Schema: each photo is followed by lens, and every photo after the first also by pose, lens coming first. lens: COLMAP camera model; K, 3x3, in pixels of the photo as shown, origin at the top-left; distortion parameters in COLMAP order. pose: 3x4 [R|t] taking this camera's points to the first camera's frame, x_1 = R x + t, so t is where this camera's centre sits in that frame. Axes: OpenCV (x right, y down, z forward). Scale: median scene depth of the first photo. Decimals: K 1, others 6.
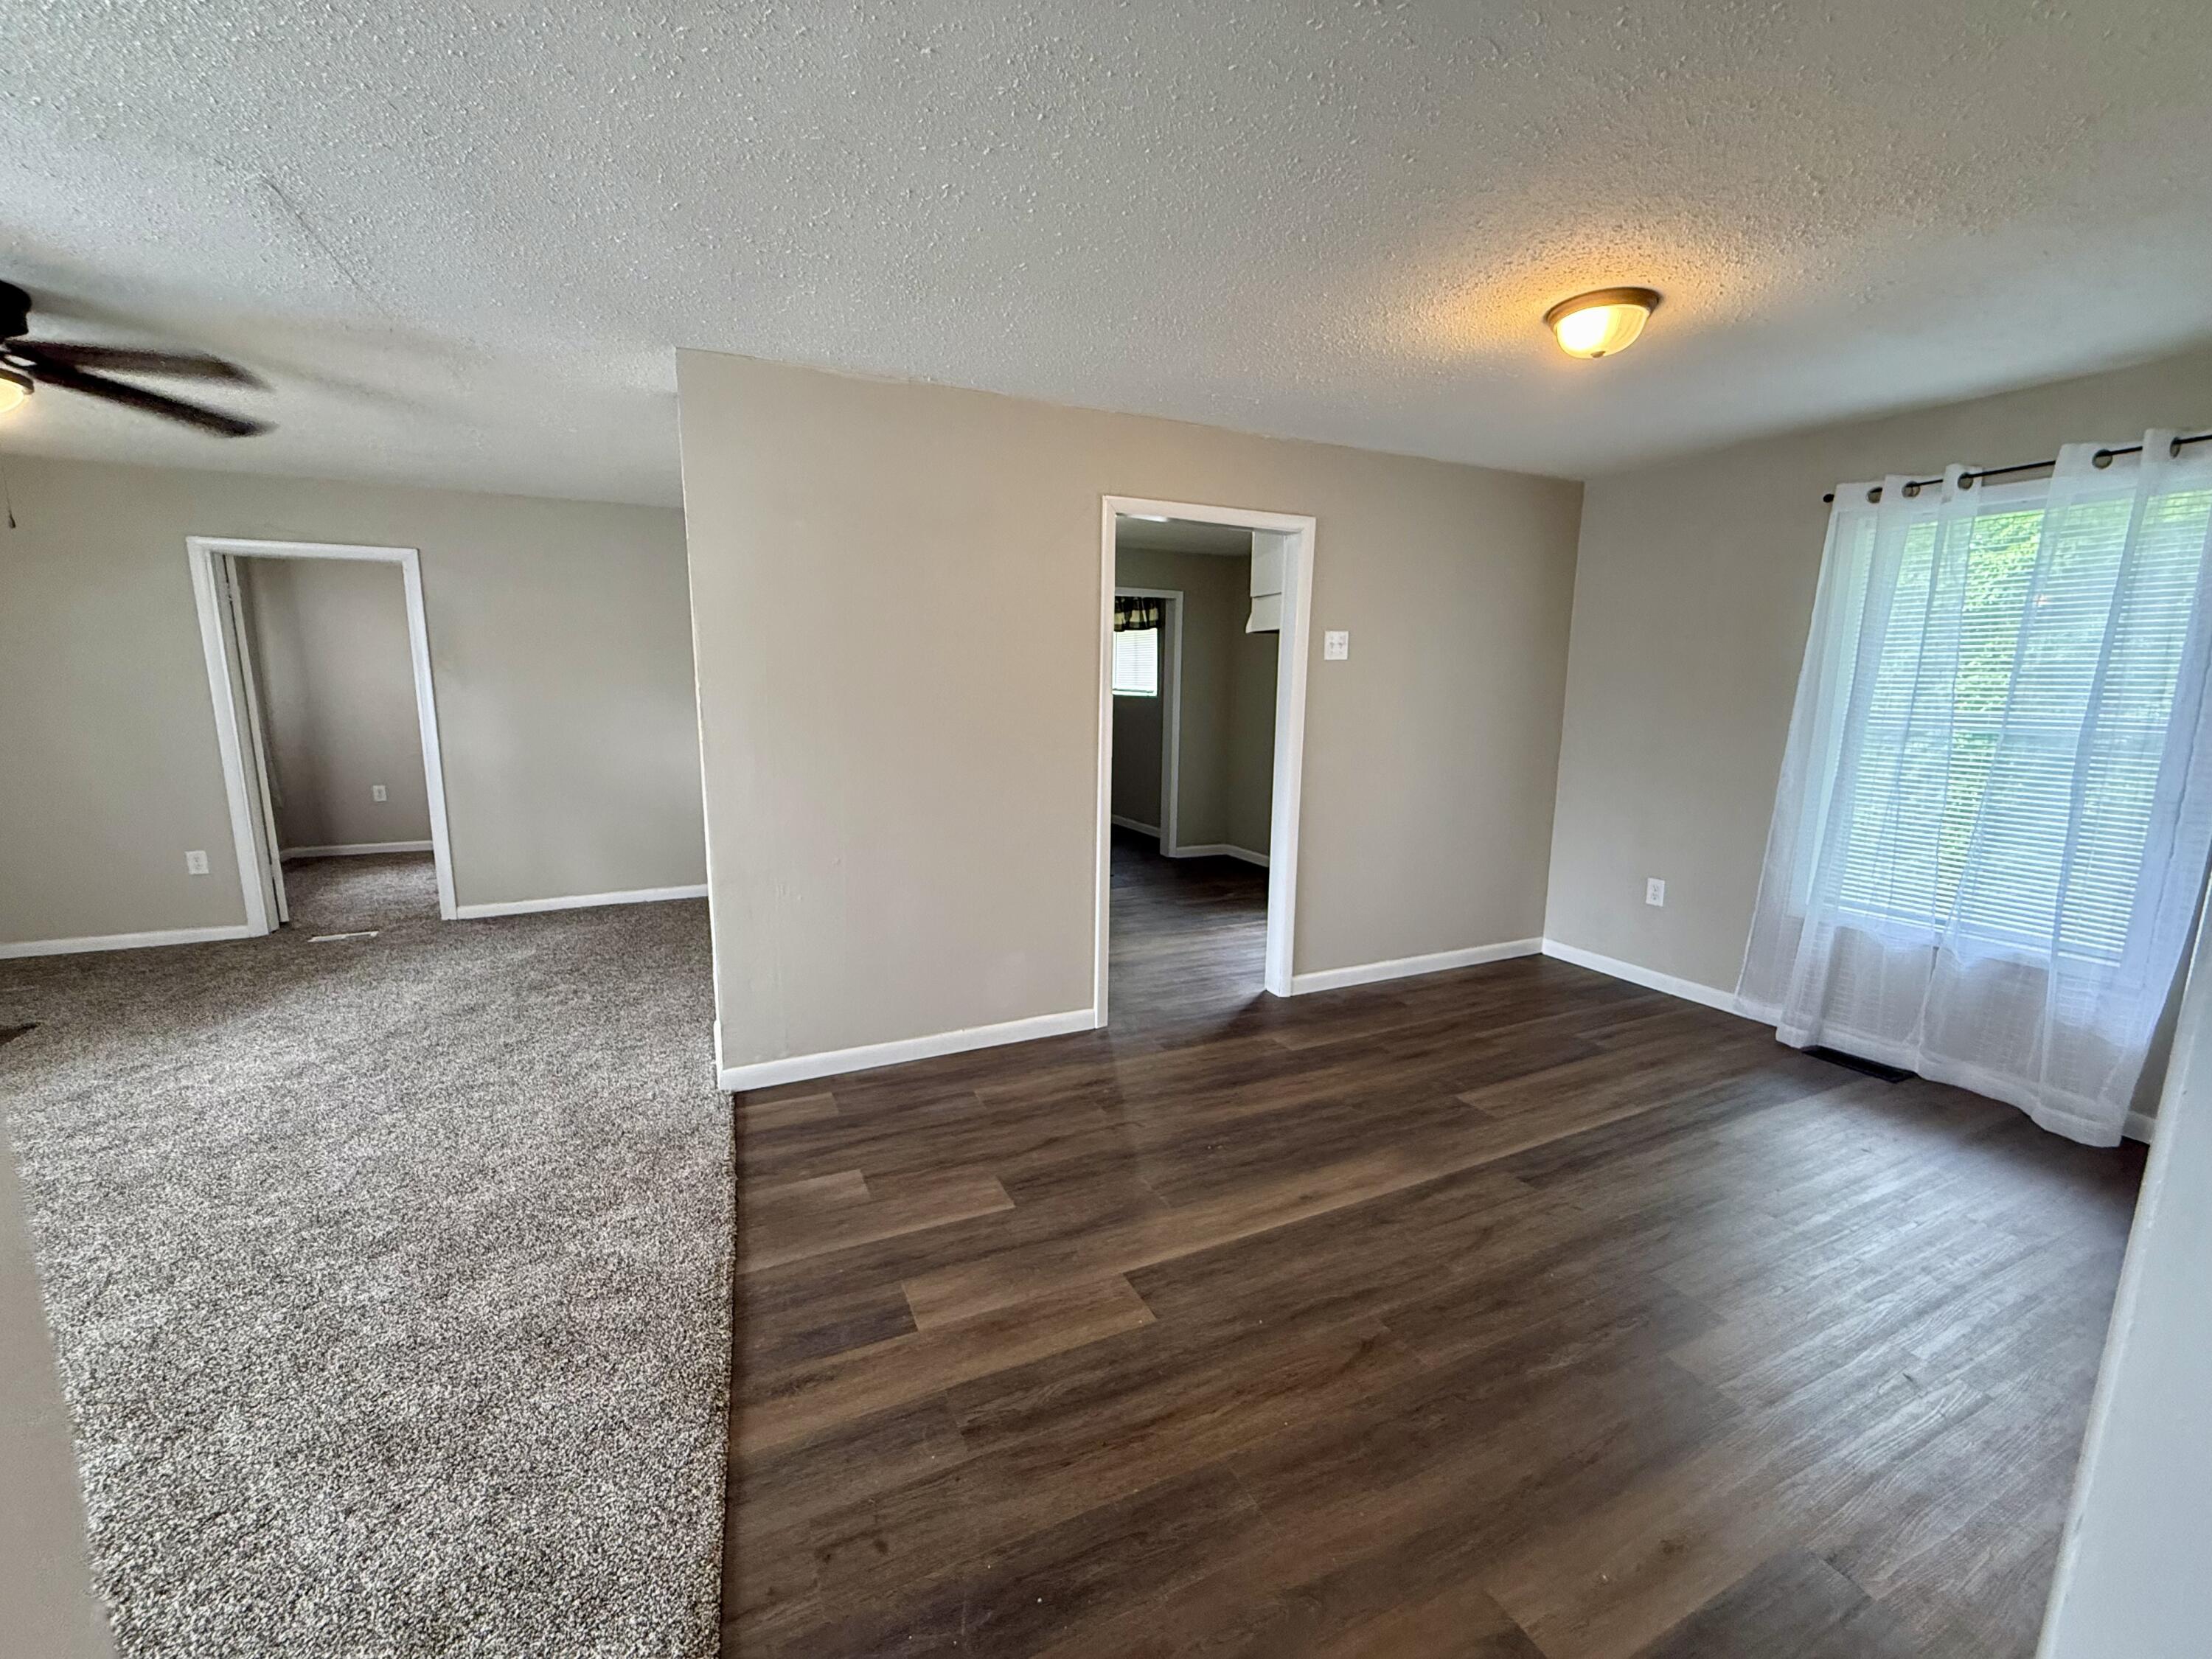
lens RADIAL K [[885.3, 0, 1100.8], [0, 885.3, 827.7], [0, 0, 1]] dist [0.000506, -0.000266]
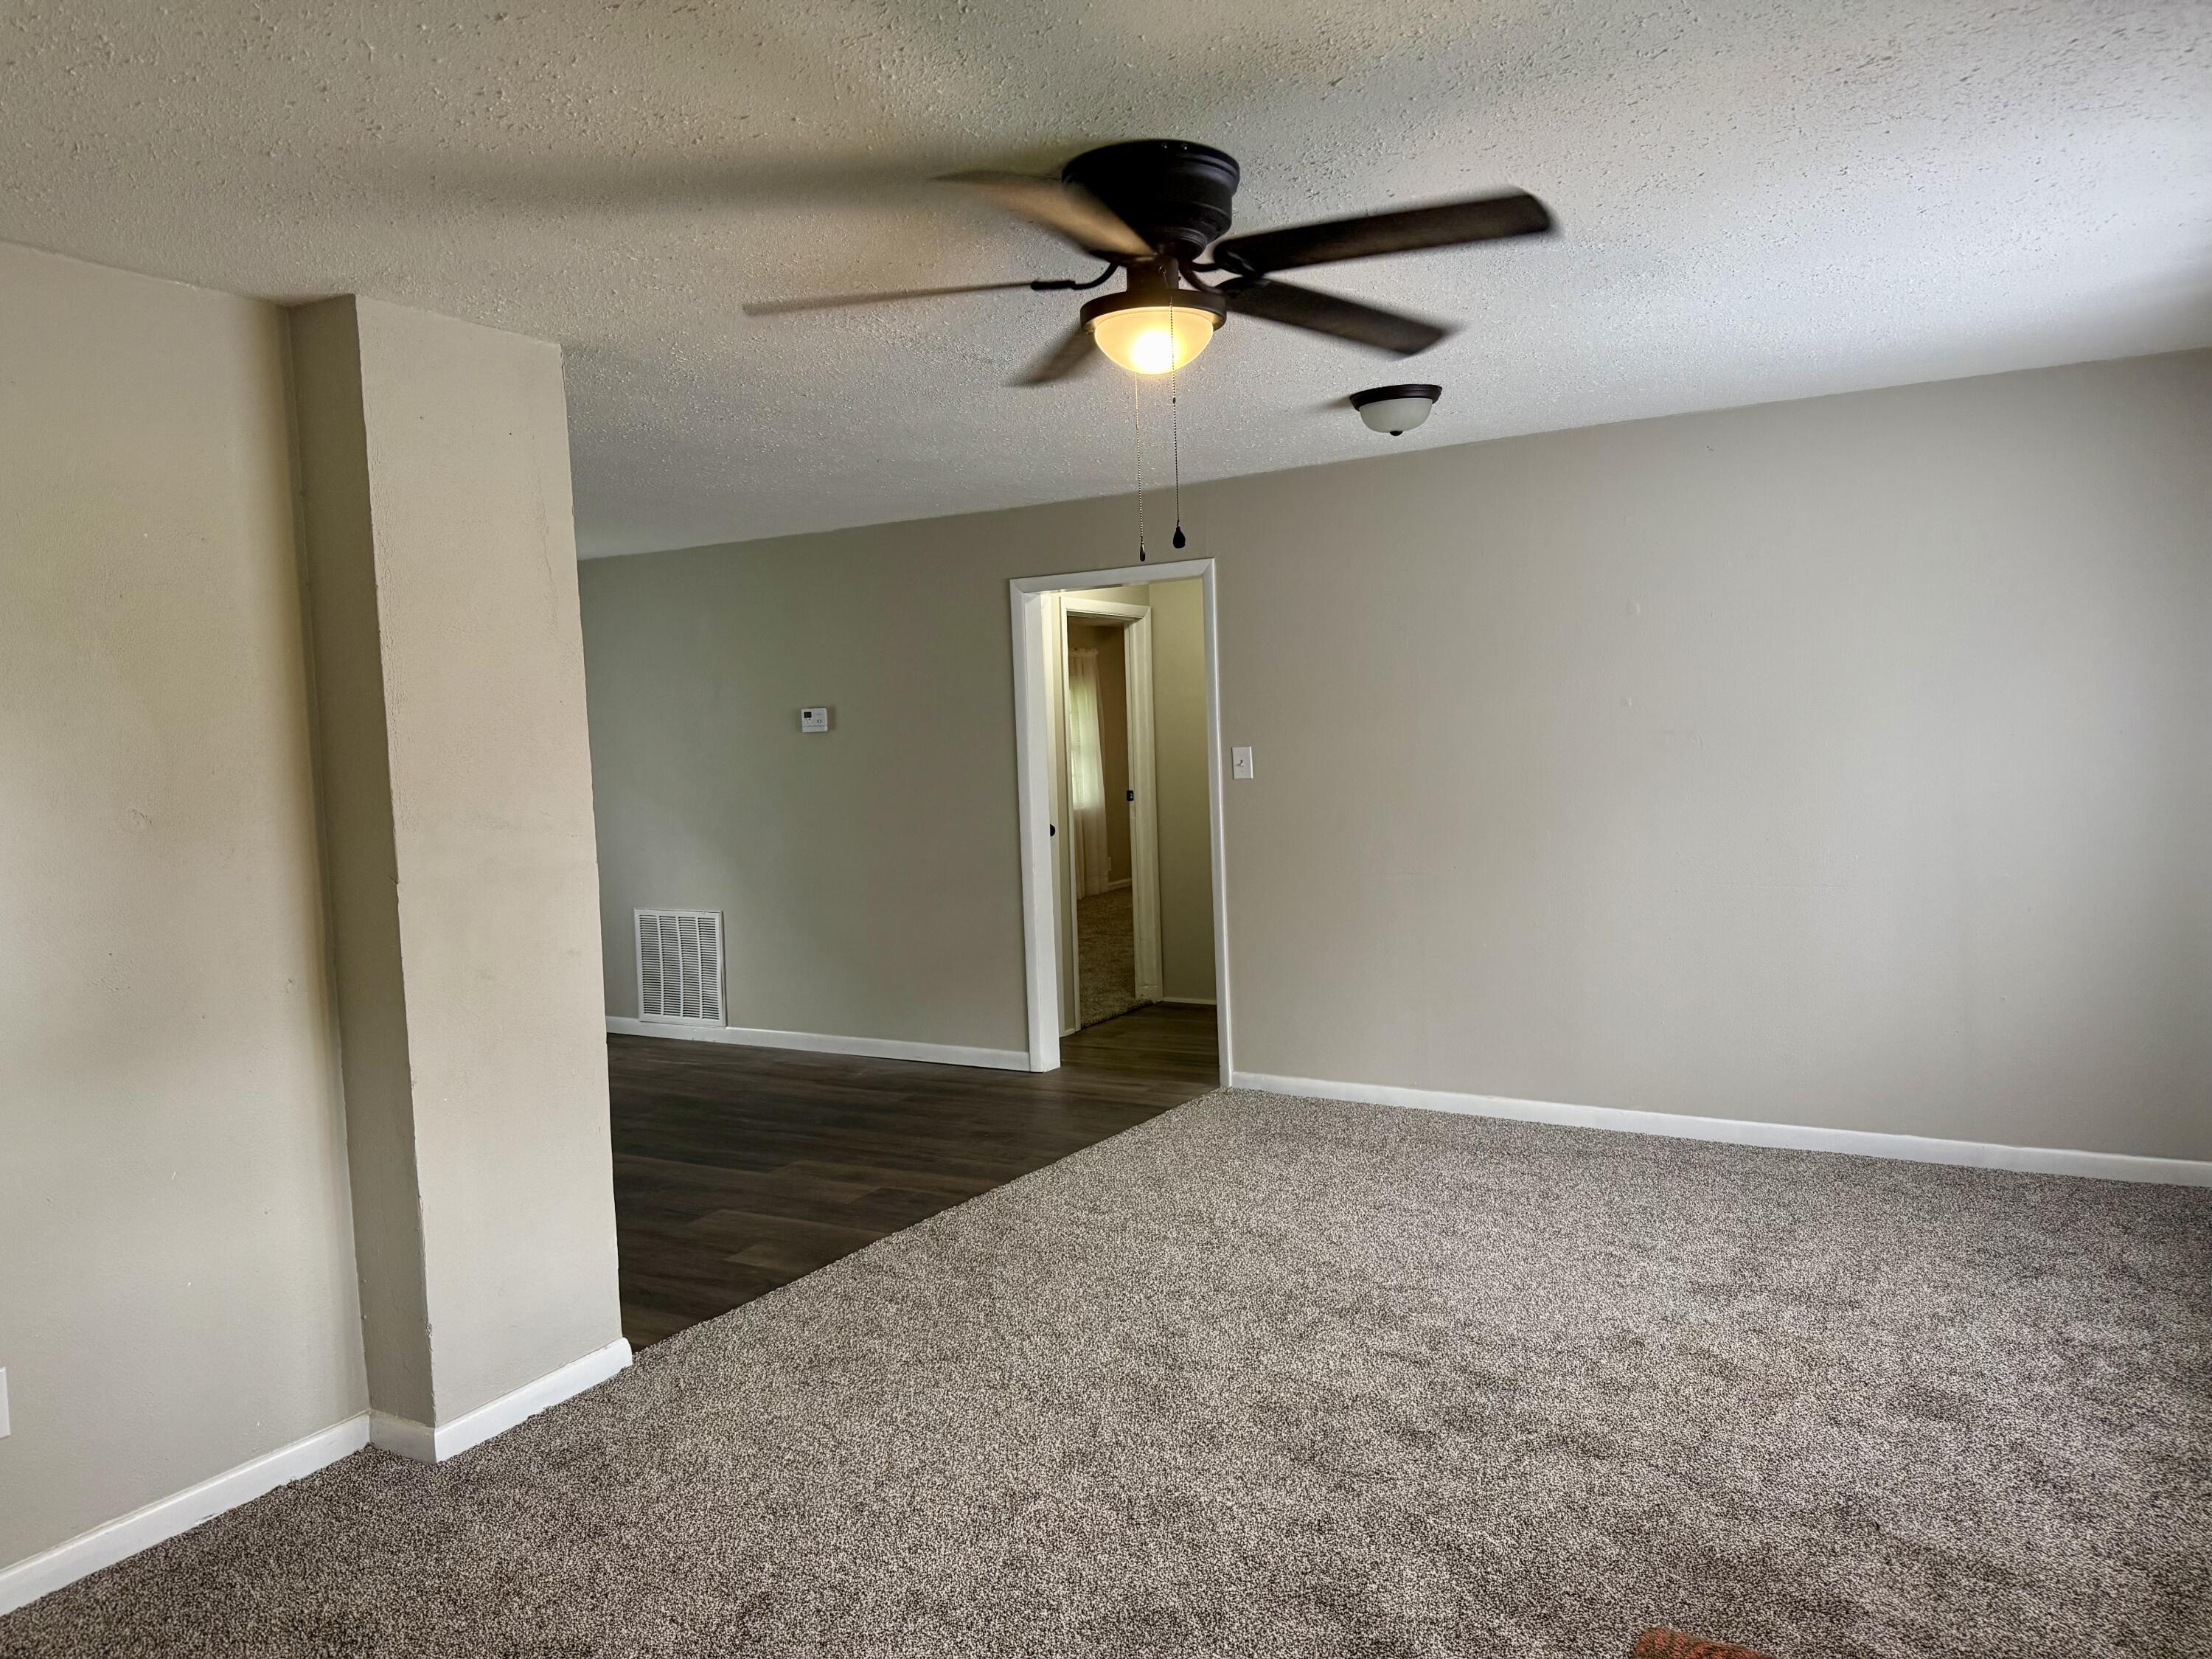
lens RADIAL K [[1538.0, 0, 1117.8], [0, 1538.0, 816.8], [0, 0, 1]] dist [0.042310, -0.034847]
pose [[-0.581783, -0.039881, 0.812366, -1.767534], [0.157339, 0.974412, 0.160516, -0.271057], [-0.797980, 0.221202, -0.560622, 1.411374]]
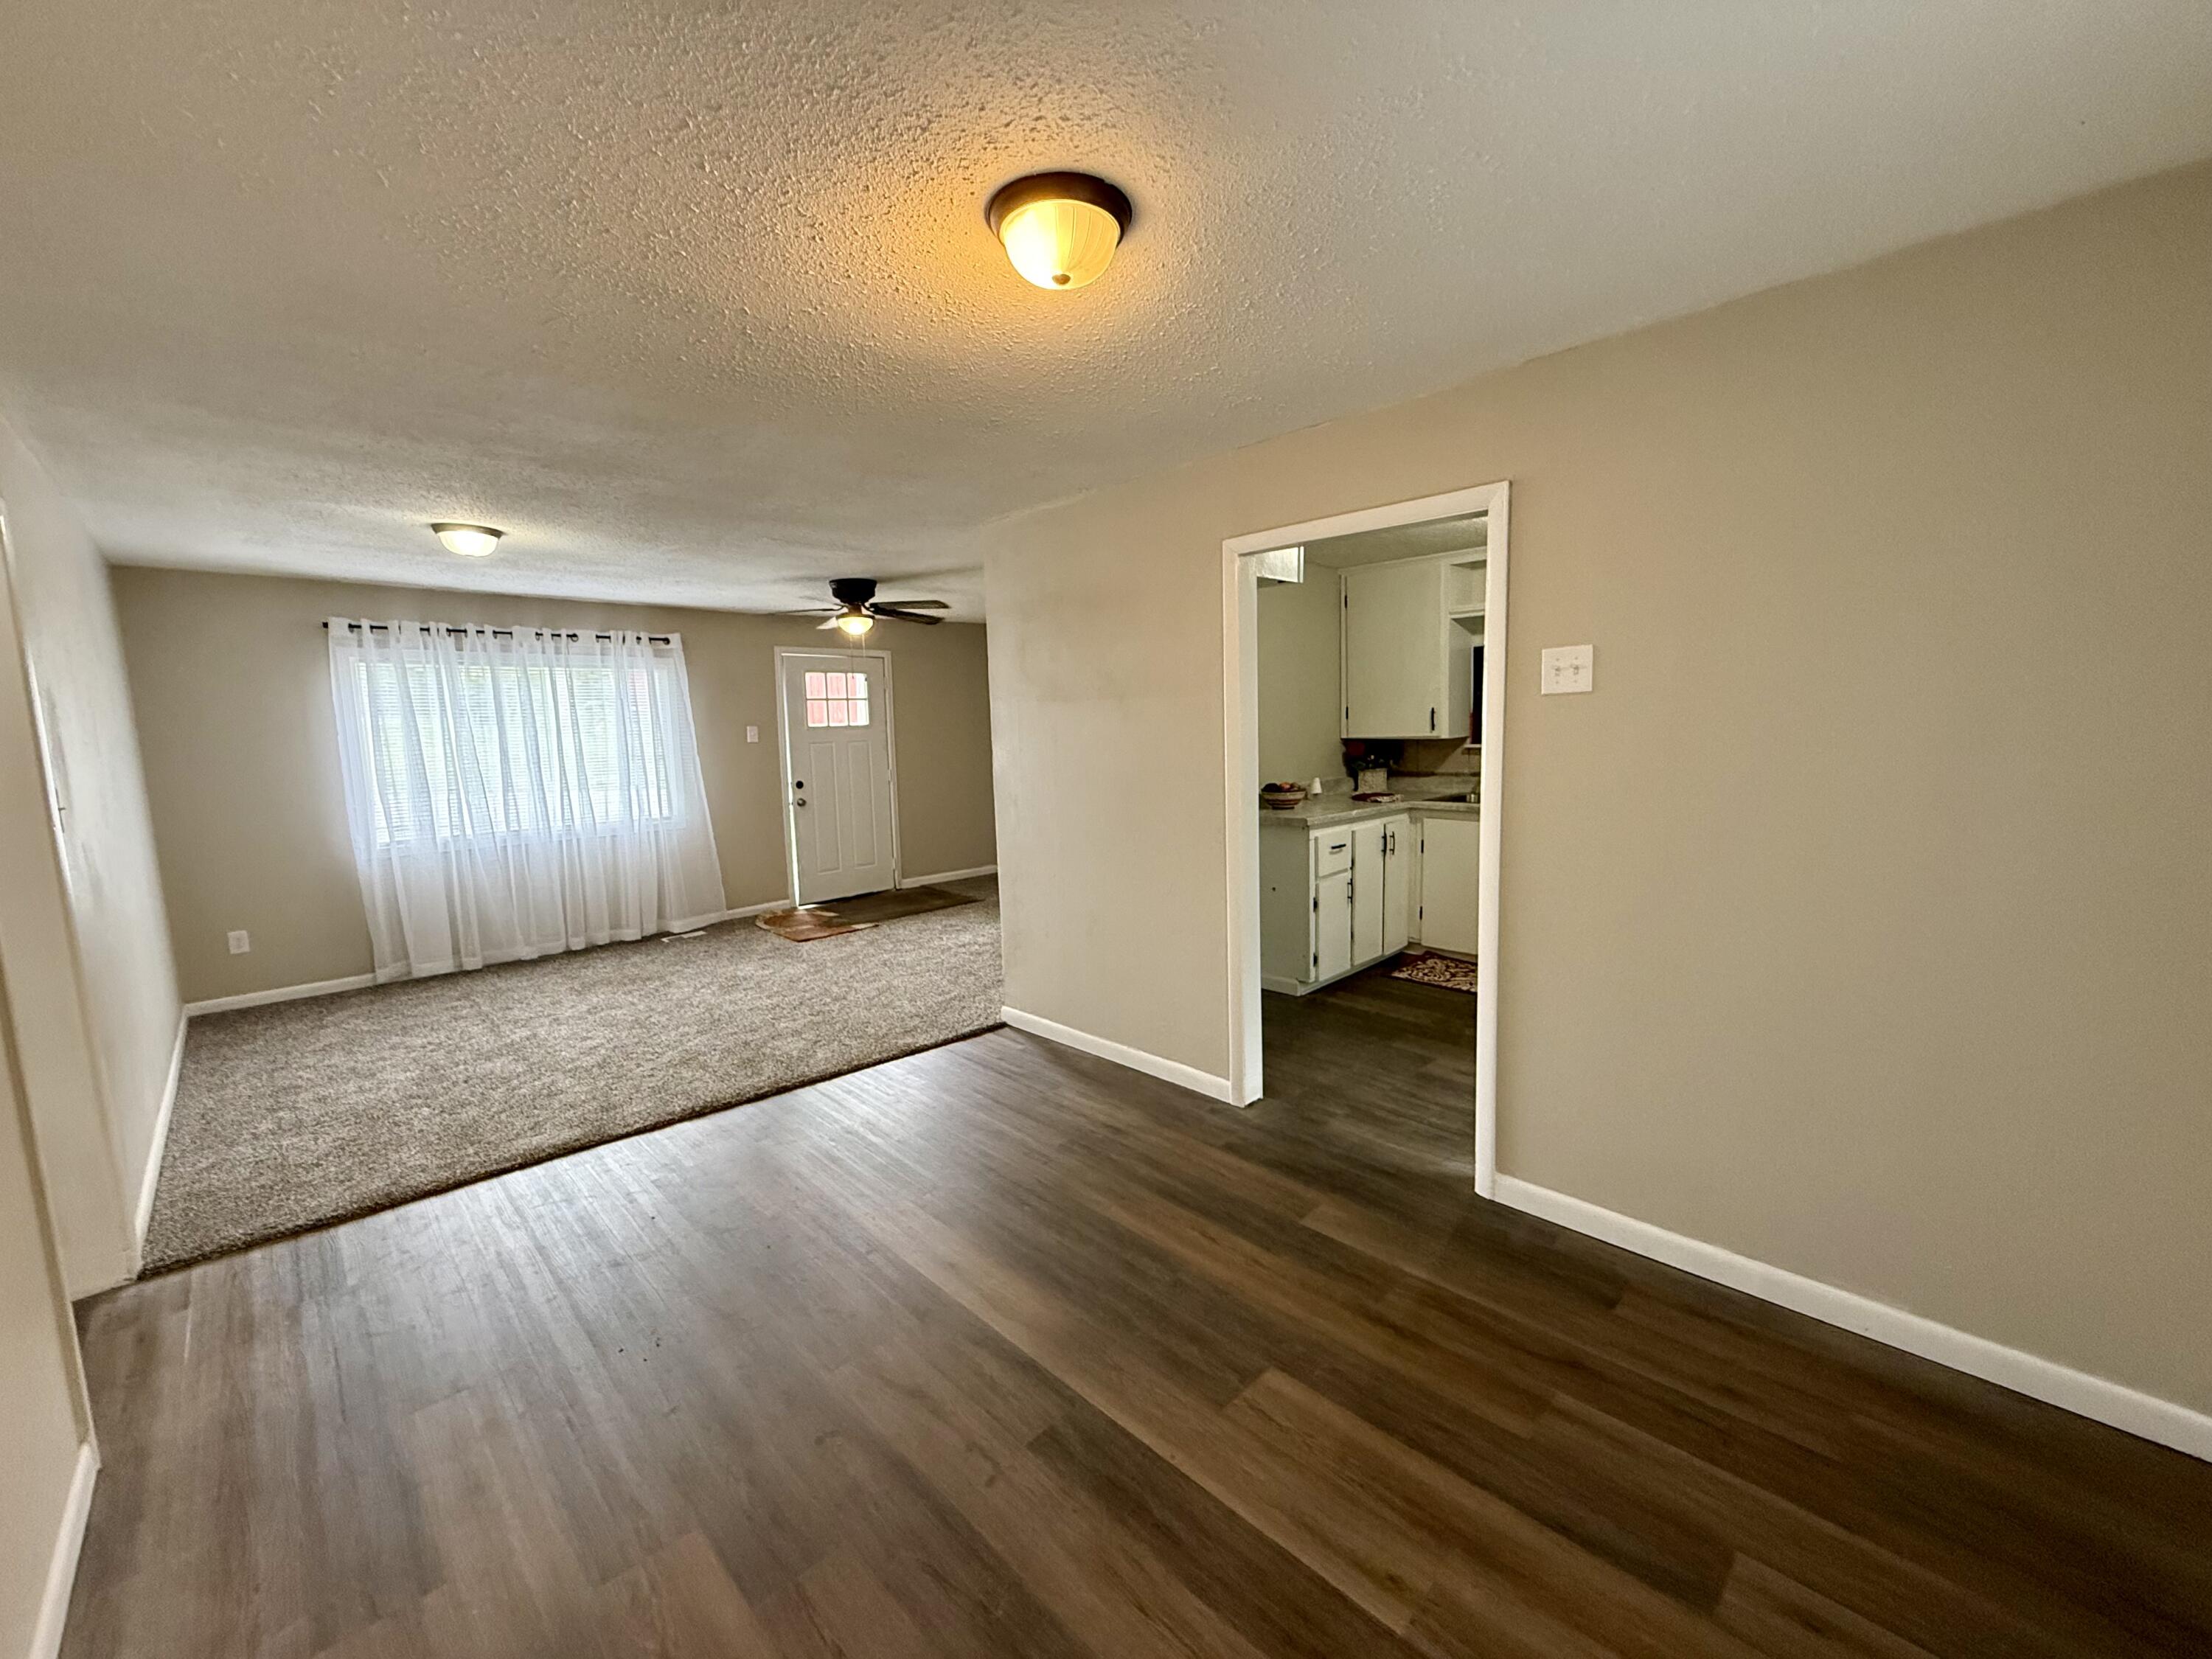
lens RADIAL K [[885.3, 0, 1099.8], [0, 885.3, 830.6], [0, 0, 1]] dist [0.000506, -0.000266]
pose [[0.325075, 0.098938, -0.940499, 1.061230], [-0.122479, 0.990541, 0.061868, -0.131969], [0.937723, 0.095080, 0.334118, 0.707220]]
